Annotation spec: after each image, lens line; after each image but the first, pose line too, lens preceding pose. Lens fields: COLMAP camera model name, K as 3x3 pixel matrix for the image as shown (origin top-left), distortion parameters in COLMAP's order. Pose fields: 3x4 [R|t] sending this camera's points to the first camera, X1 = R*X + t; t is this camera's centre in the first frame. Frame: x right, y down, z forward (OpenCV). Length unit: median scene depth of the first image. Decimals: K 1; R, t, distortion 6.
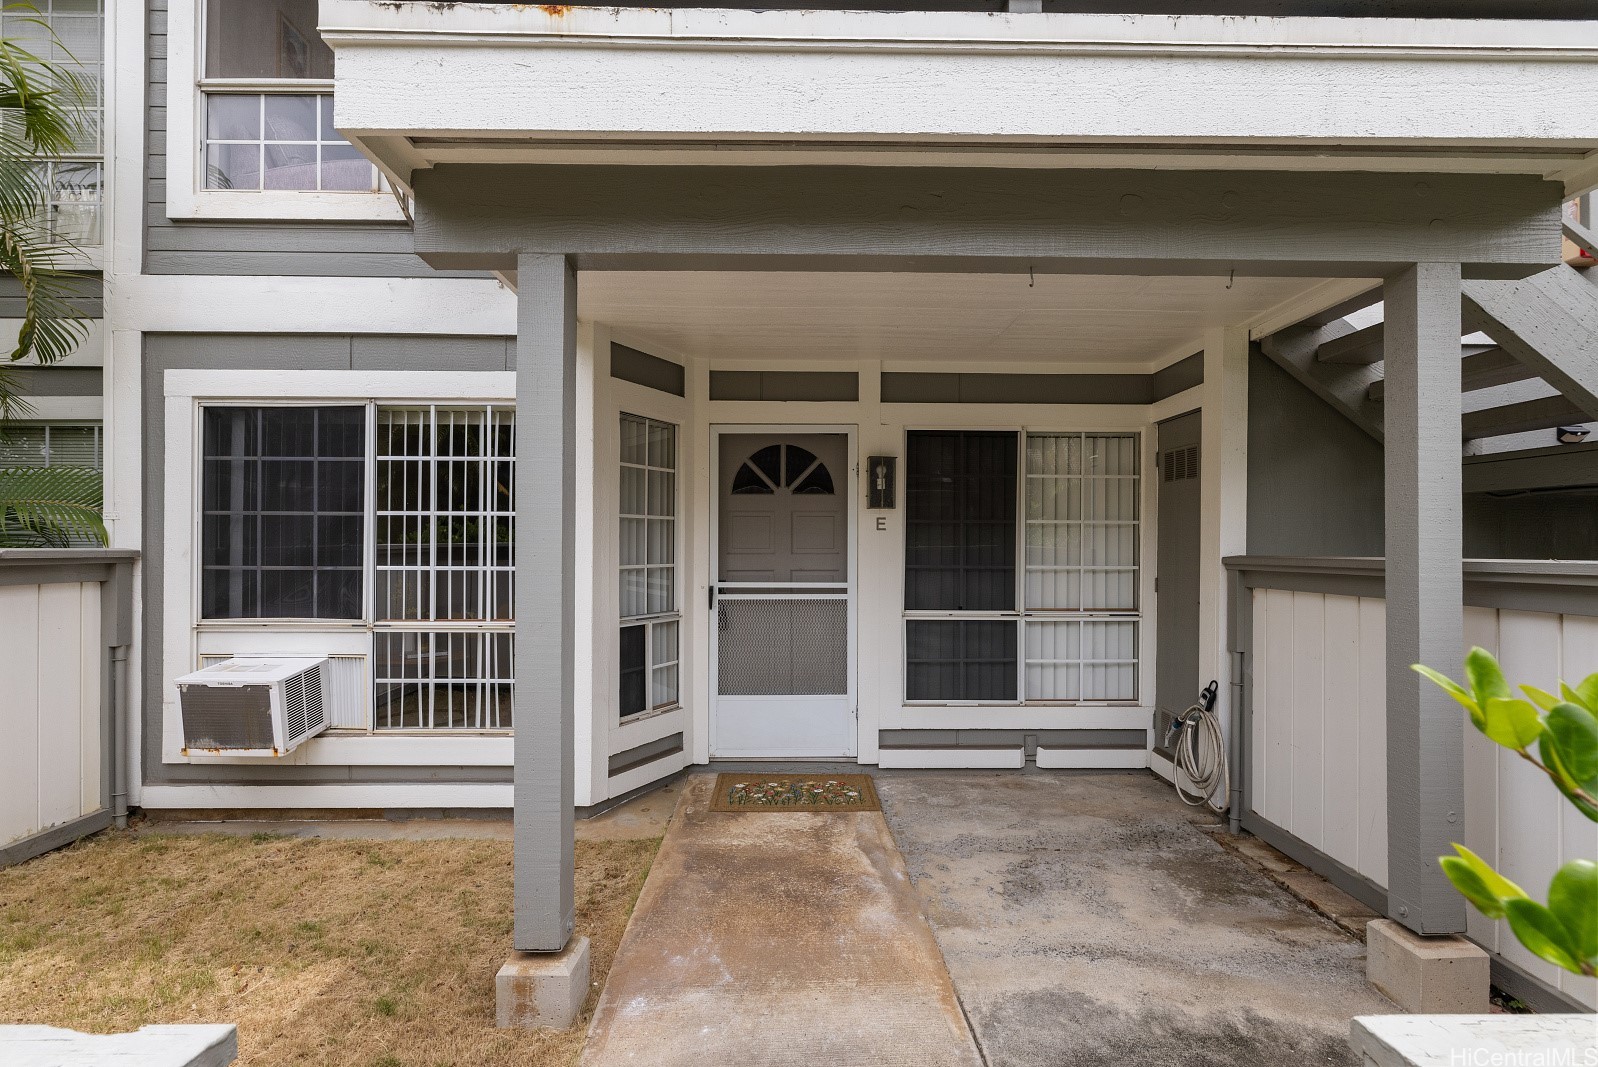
lens RADIAL K [[770.9, 0, 802.5], [0, 770.9, 539.9], [0, 0, 1]] dist [-0.000186, -0.000173]
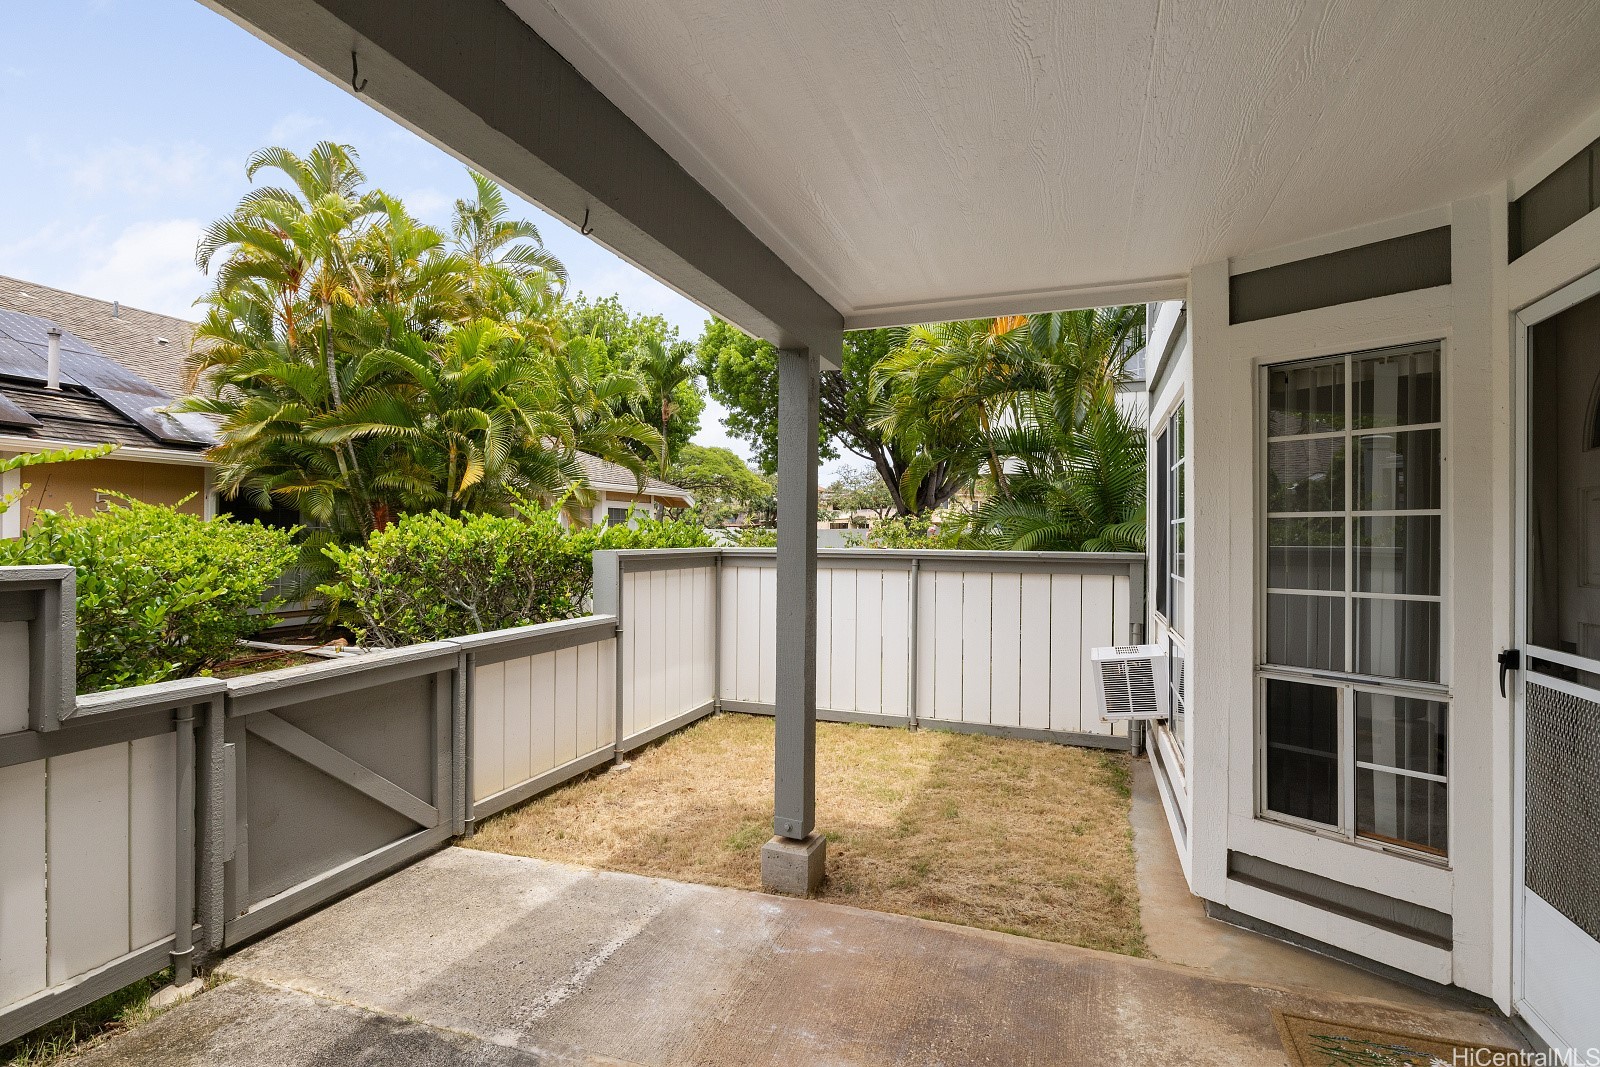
lens RADIAL K [[771.8, 0, 805.7], [0, 771.8, 535.5], [0, 0, 1]] dist [-0.000186, -0.000173]
pose [[-0.365520, -0.005324, -0.930788, 0.494002], [-0.002604, 0.999986, -0.004698, -0.007367], [0.930800, 0.000706, -0.365528, 0.777438]]
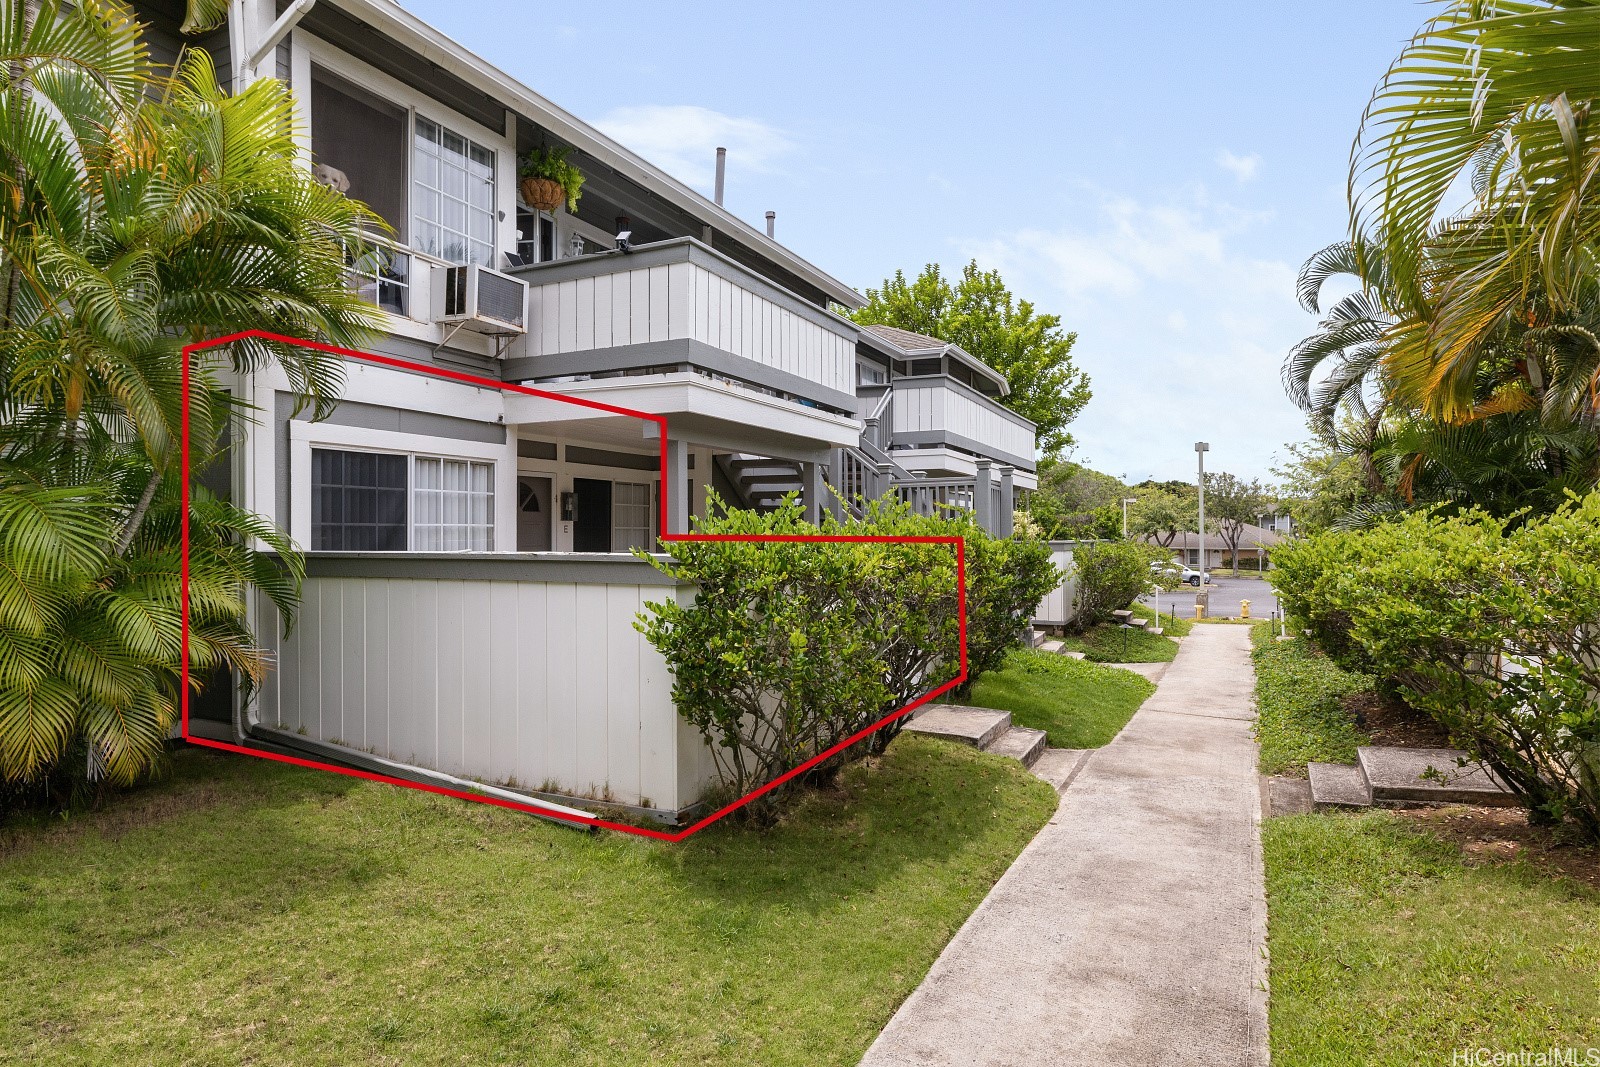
lens RADIAL K [[903.2, 0, 804.0], [0, 903.2, 540.7], [0, 0, 1]] dist [0.034842, -0.000009]
pose [[0.452307, -0.011945, 0.891782, -1.564166], [0.005462, 0.999929, 0.010623, -0.014125], [-0.891845, 0.000066, 0.452340, -0.462314]]
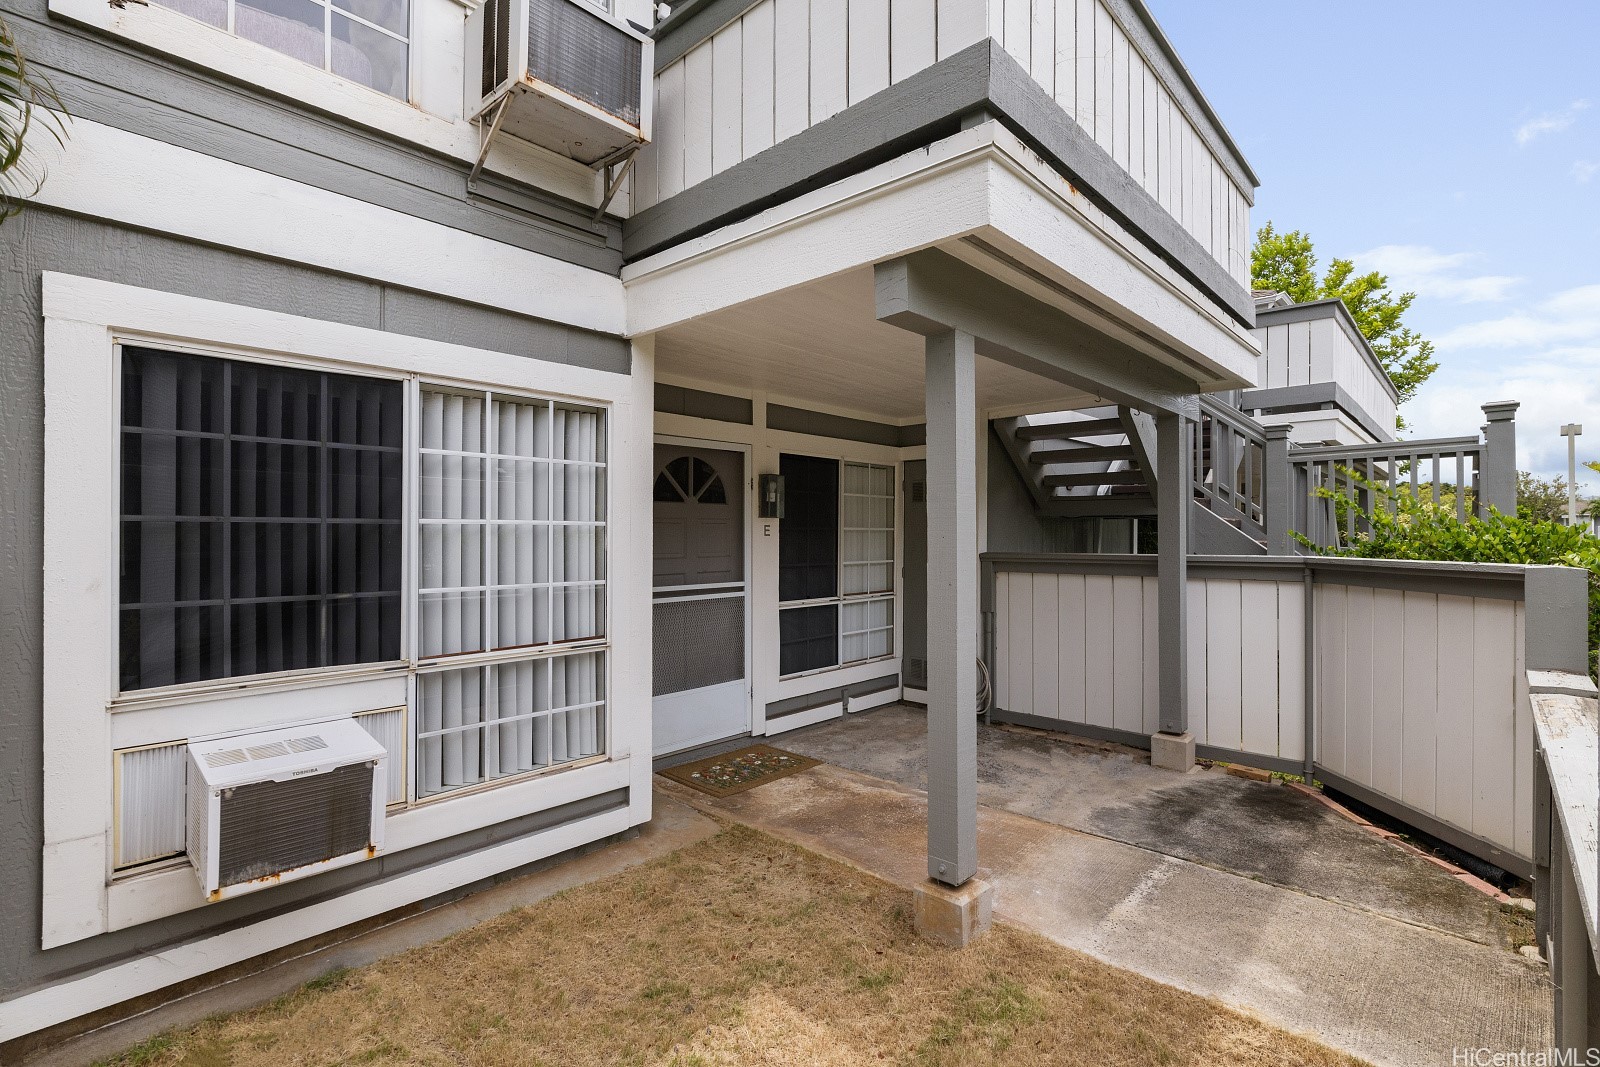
lens RADIAL K [[743.6, 0, 800.8], [0, 743.6, 533.3], [0, 0, 1]] dist [-0.002655, 0.000545]
pose [[0.694750, -0.002696, 0.719246, -0.697788], [-0.000191, 0.999992, 0.003932, -0.021677], [-0.719251, -0.002869, 0.694744, 0.170346]]
